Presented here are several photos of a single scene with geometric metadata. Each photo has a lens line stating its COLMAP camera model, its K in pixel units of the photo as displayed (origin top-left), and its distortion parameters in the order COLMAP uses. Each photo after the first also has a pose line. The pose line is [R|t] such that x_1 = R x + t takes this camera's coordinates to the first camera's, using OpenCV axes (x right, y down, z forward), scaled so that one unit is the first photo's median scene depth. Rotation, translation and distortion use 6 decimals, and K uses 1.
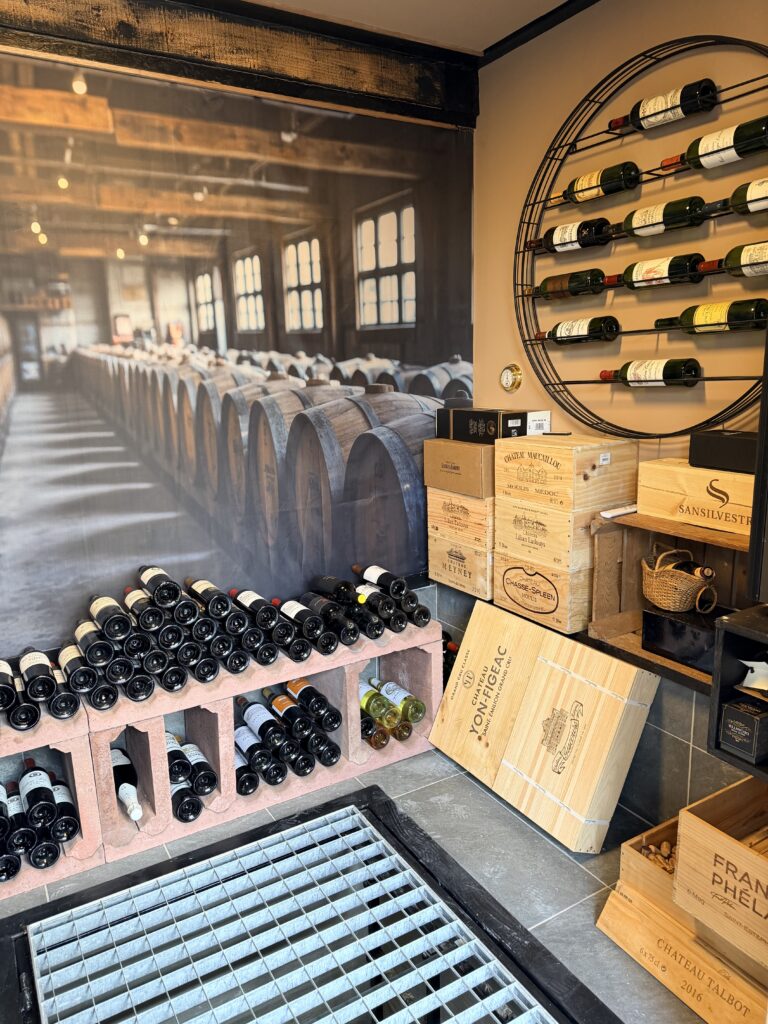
lens RADIAL K [[723.6, 0, 378.4], [0, 723.6, 513.7], [0, 0, 1]] dist [0.057499, -0.061771]
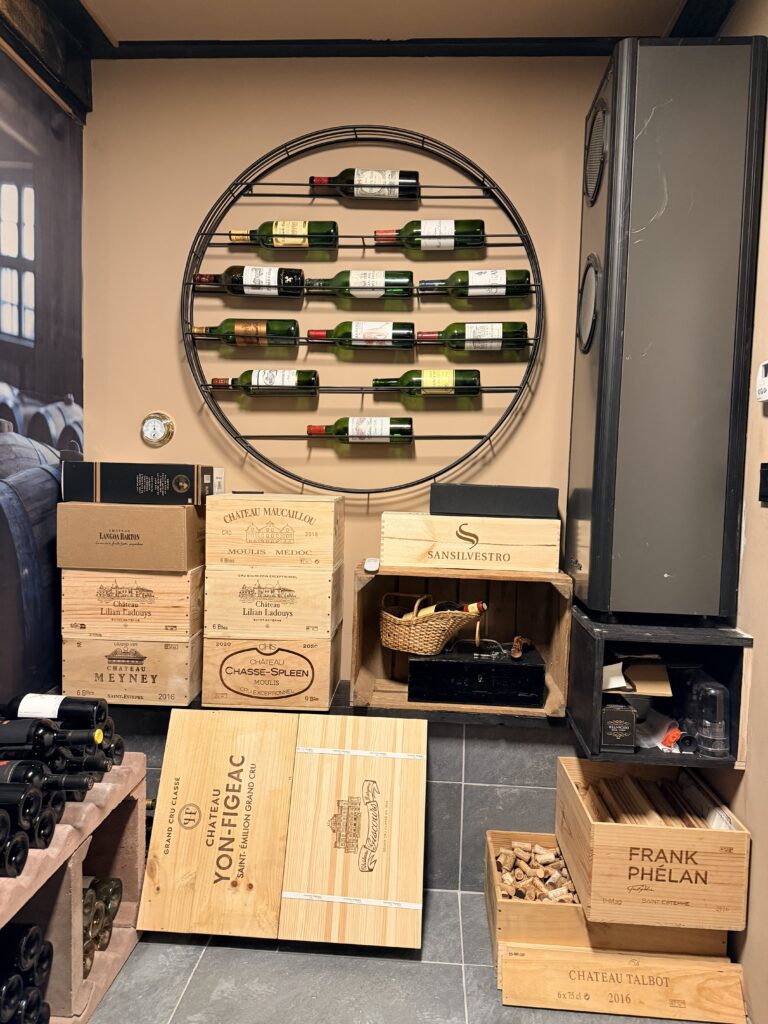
lens RADIAL K [[733.9, 0, 384.0], [0, 733.9, 512.0], [0, 0, 1]] dist [0.110093, -0.145669]
pose [[0.551831, -0.001010, 0.833955, -0.426740], [0.128632, 0.988135, -0.083920, 0.010390], [-0.823976, 0.153583, 0.545413, 0.392686]]
